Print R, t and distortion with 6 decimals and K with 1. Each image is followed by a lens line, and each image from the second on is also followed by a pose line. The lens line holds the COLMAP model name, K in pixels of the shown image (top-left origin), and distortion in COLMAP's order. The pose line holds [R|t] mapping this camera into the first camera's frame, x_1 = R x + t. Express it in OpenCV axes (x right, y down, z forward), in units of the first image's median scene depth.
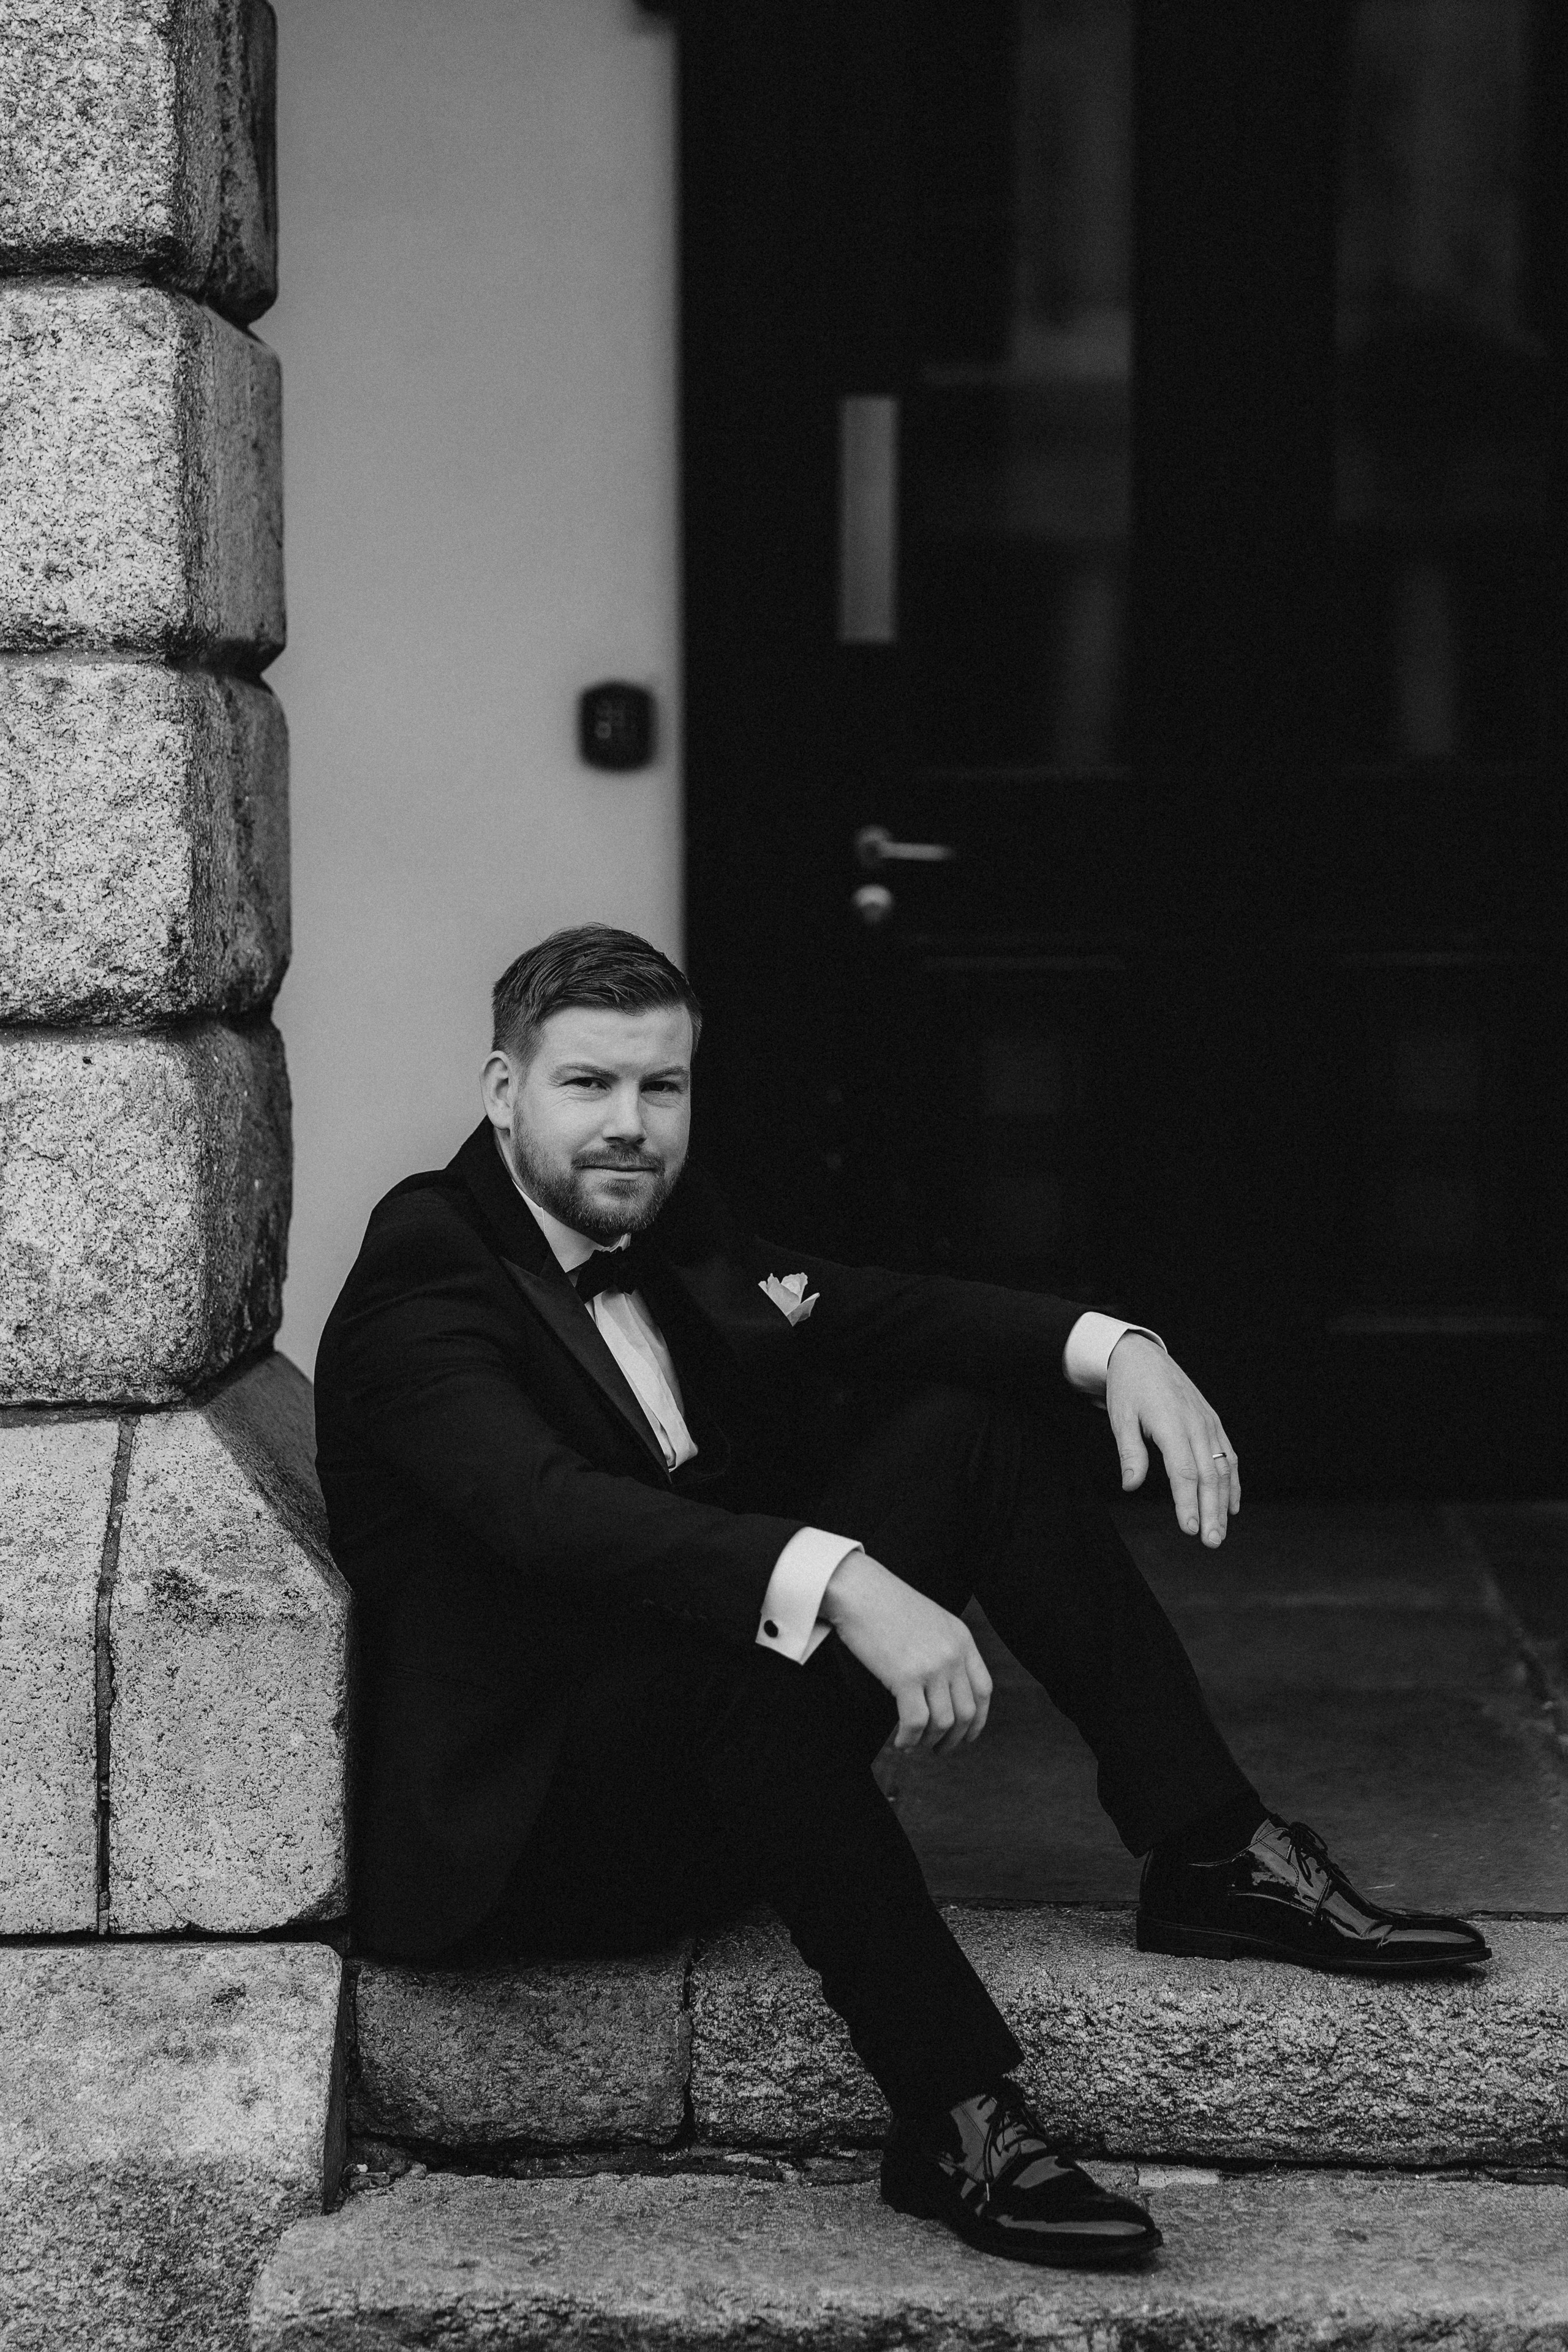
lens RADIAL K [[7189.5, 0, 735.5], [0, 7189.5, 1270.5], [0, 0, 1]] dist [0.450011, 0.000000]
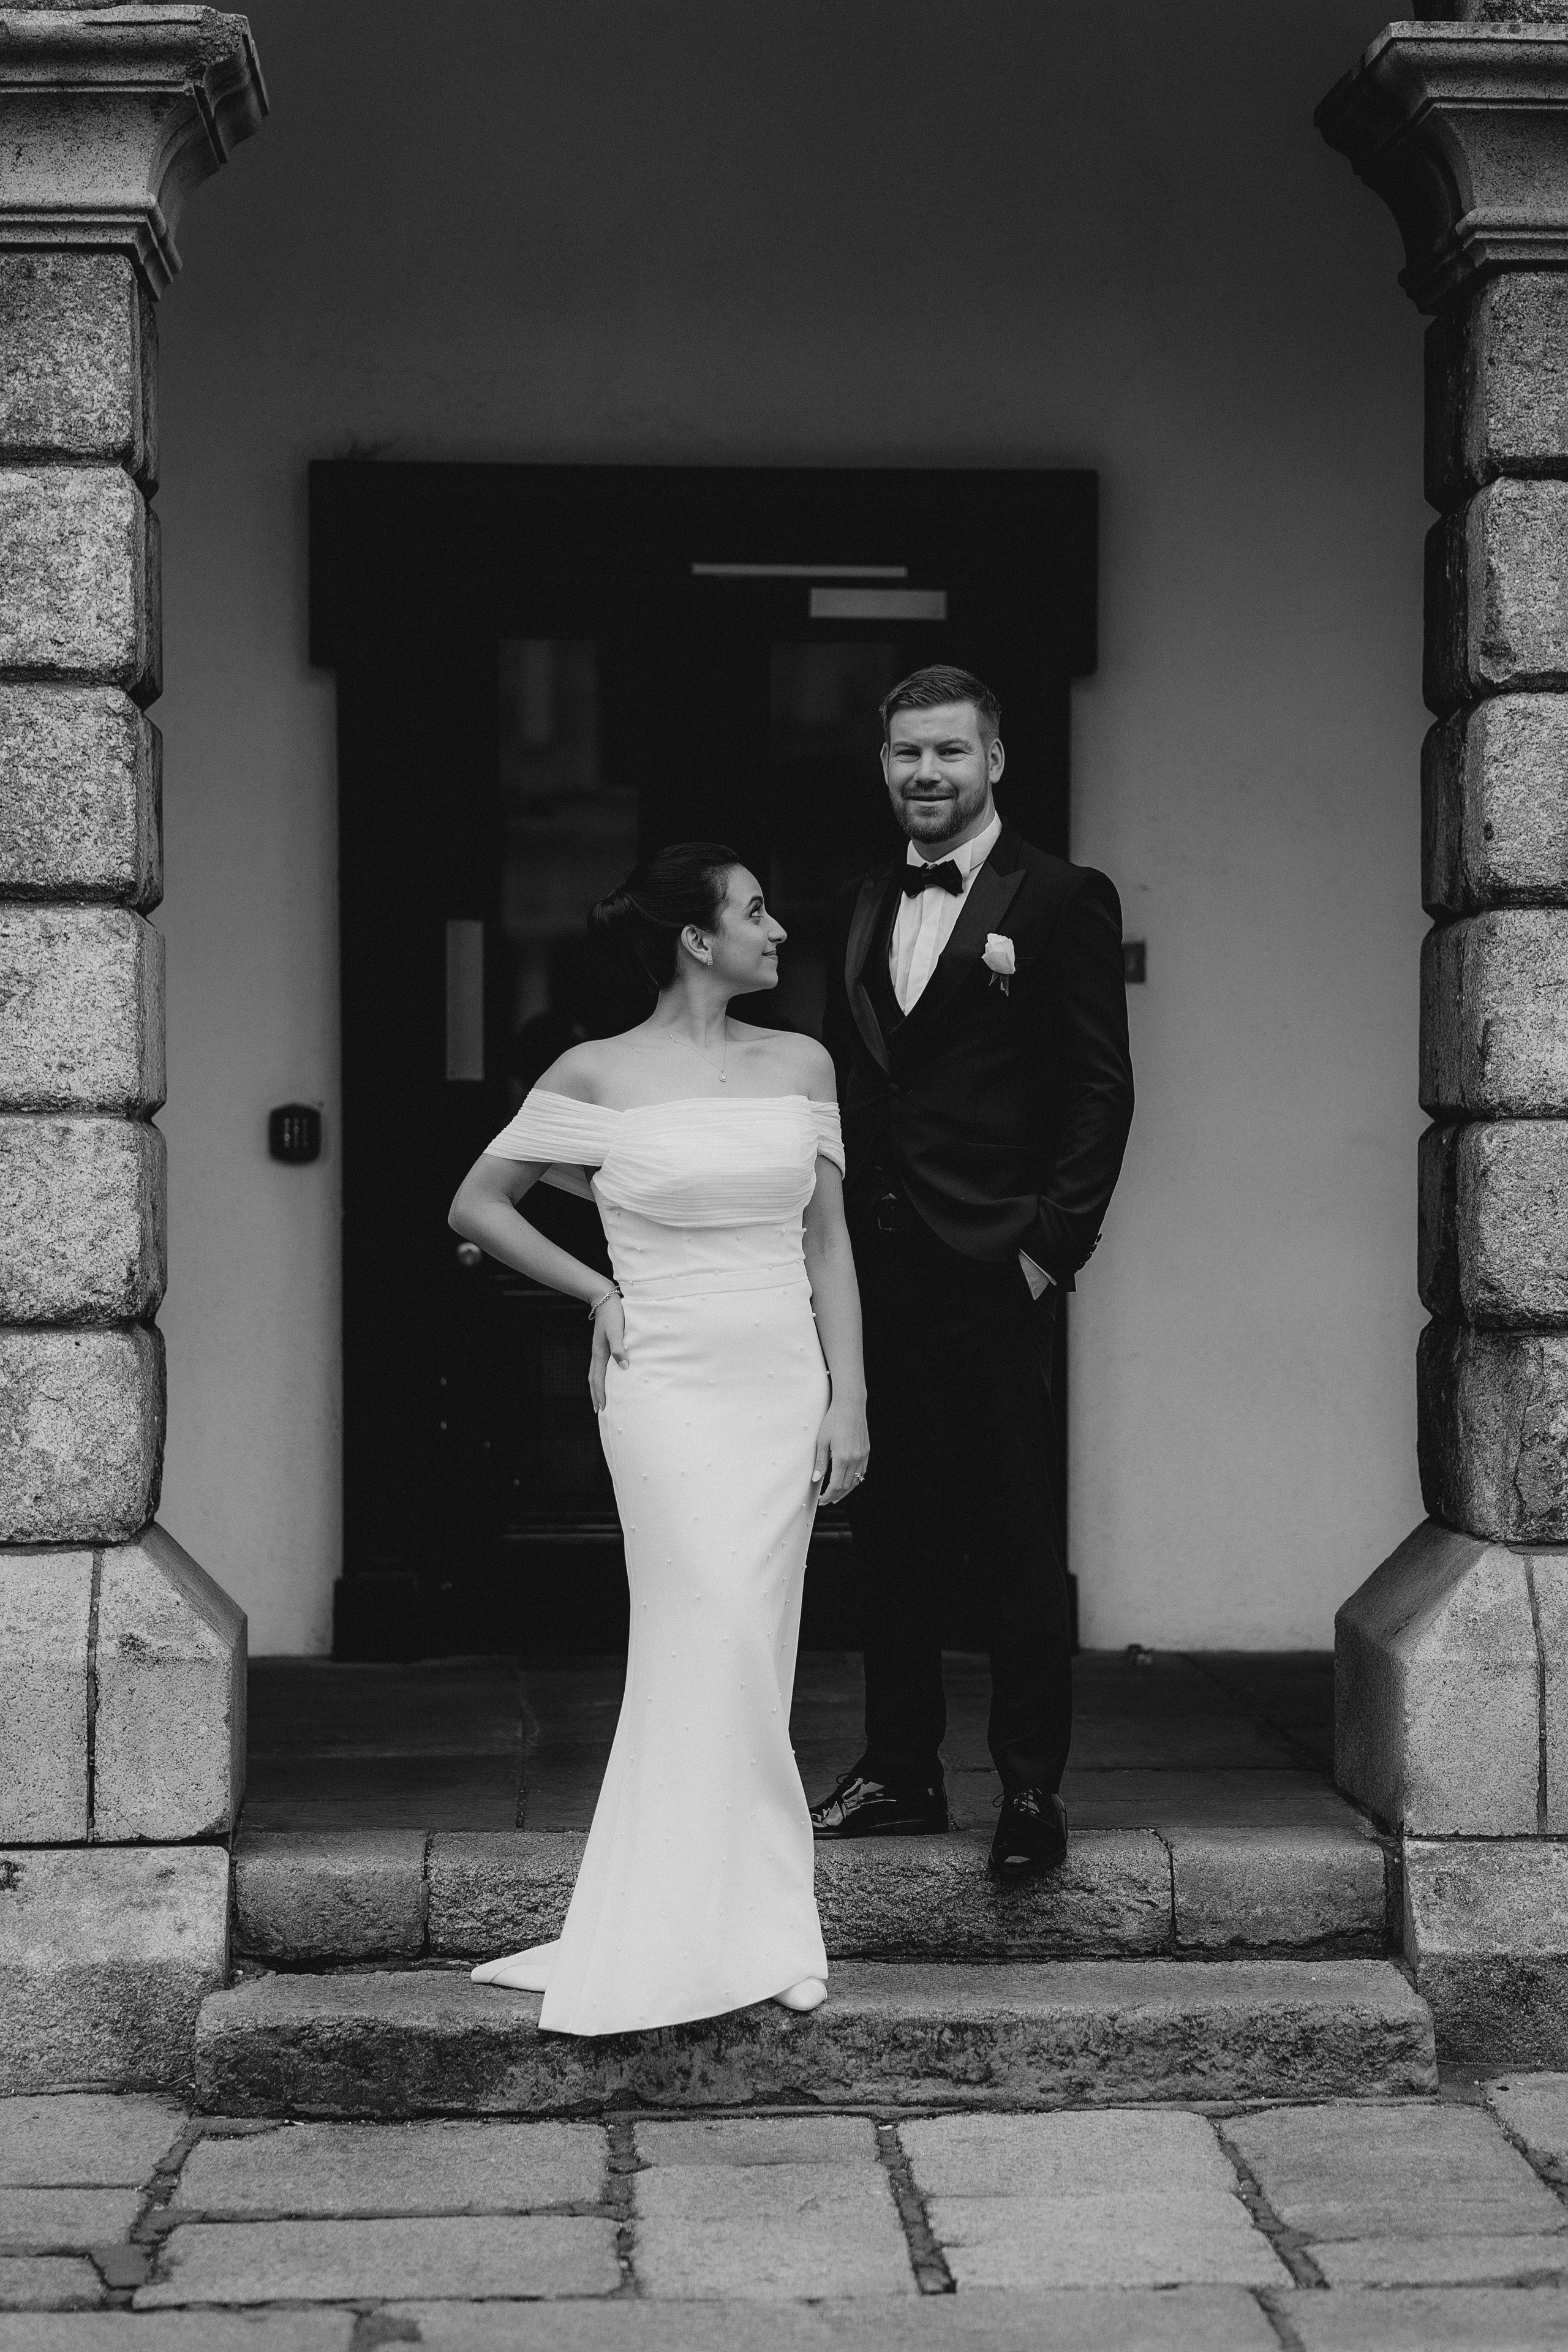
lens RADIAL K [[7189.5, 0, 786.3], [0, 7189.5, 1179.4], [0, 0, 1]] dist [0.450011, 0.000000]
pose [[0.996190, 0.003506, 0.087143, -0.072235], [0.001850, 0.998117, -0.061303, 0.038980], [-0.087194, 0.061231, 0.994308, -0.762427]]
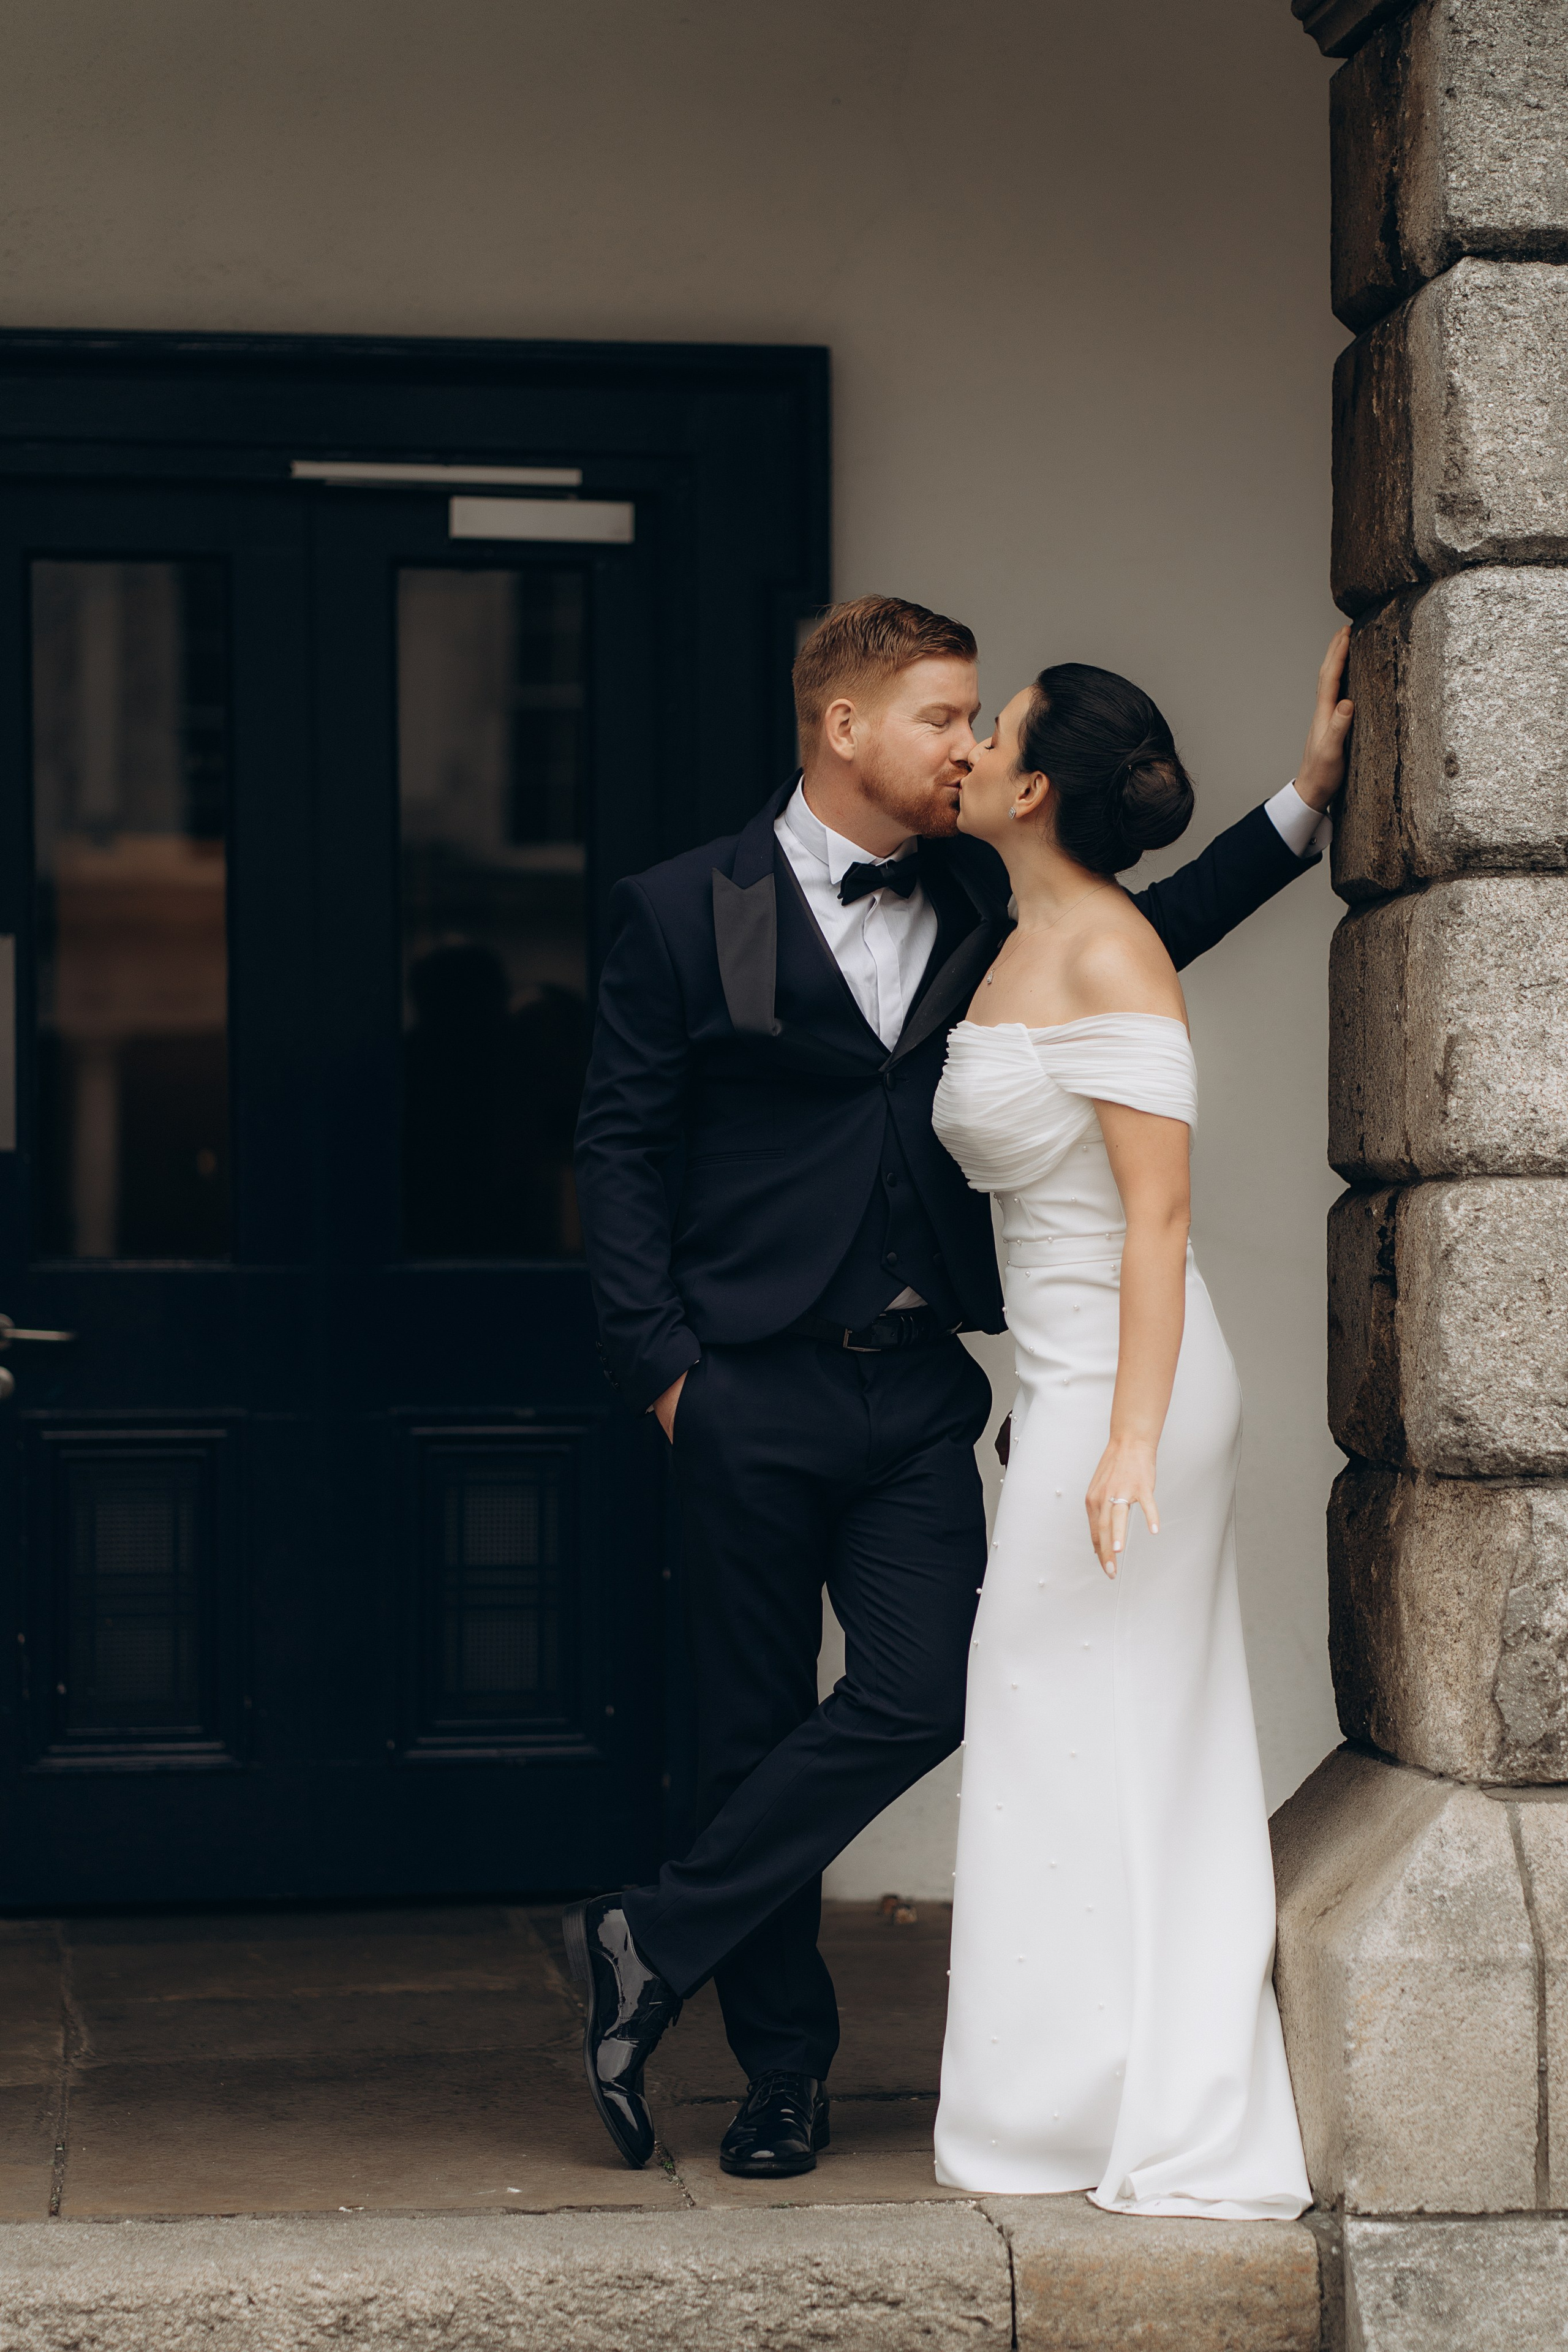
lens RADIAL K [[7189.5, 0, 906.5], [0, 7189.5, 1201.6], [0, 0, 1]] dist [0.450011, 0.000000]
pose [[0.986876, 0.000772, 0.161480, -0.039347], [0.011642, 0.997046, -0.075916, 0.013524], [-0.161062, 0.076799, 0.983952, -0.231521]]
